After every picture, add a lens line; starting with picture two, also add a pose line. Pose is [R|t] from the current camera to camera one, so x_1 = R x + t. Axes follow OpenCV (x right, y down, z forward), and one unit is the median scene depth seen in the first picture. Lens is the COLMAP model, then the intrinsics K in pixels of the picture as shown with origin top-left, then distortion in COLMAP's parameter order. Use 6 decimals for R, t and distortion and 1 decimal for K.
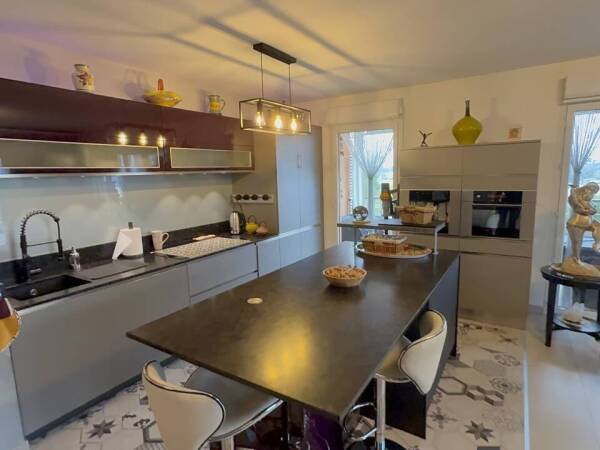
lens RADIAL K [[347.7, 0, 300.0], [0, 347.7, 225.0], [0, 0, 1]] dist [-0.029603, 0.035328]
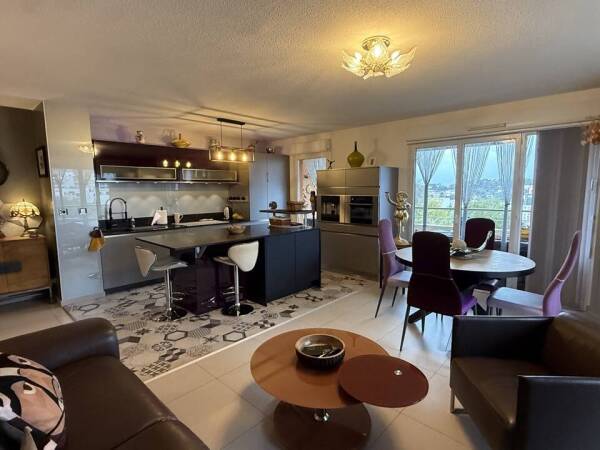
lens RADIAL K [[316.9, 0, 297.6], [0, 316.9, 225.6], [0, 0, 1]] dist [-0.000460, -0.000848]
pose [[0.980990, 0.041523, -0.189566, 0.571730], [-0.047787, 0.998448, -0.028591, 0.105428], [0.188084, 0.037106, 0.981452, -0.570019]]
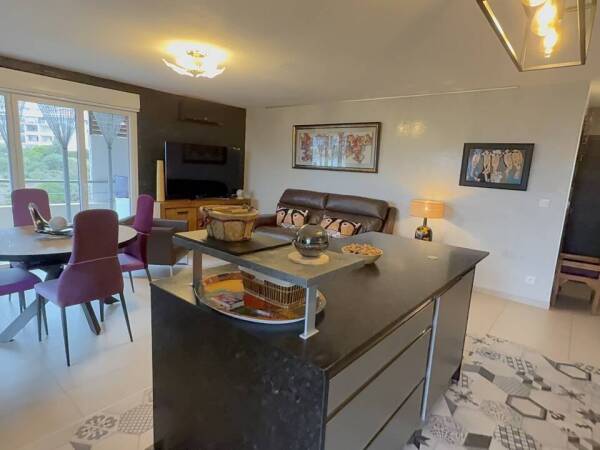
lens RADIAL K [[347.7, 0, 300.0], [0, 347.7, 225.0], [0, 0, 1]] dist [-0.029603, 0.035328]
pose [[-0.992099, -0.046313, 0.116596, 0.127750], [-0.007456, 0.949489, 0.313712, -0.178543], [-0.125236, 0.310364, -0.942332, 1.294428]]
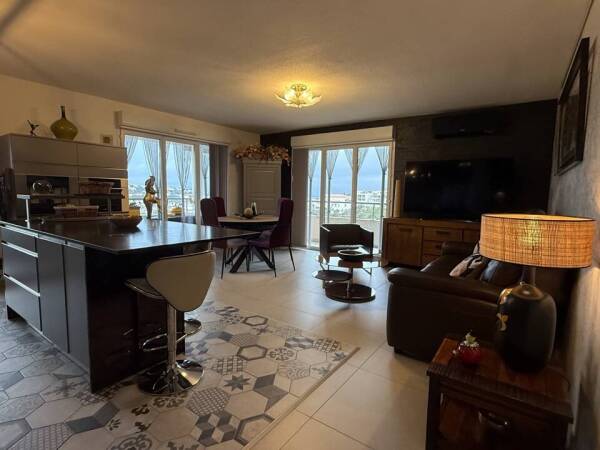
lens RADIAL K [[316.9, 0, 297.6], [0, 316.9, 225.6], [0, 0, 1]] dist [-0.000460, -0.000848]
pose [[0.058296, -0.072819, 0.995640, -0.694811], [0.130697, 0.989309, 0.064703, 0.112481], [-0.989707, 0.126355, 0.067190, 0.158967]]
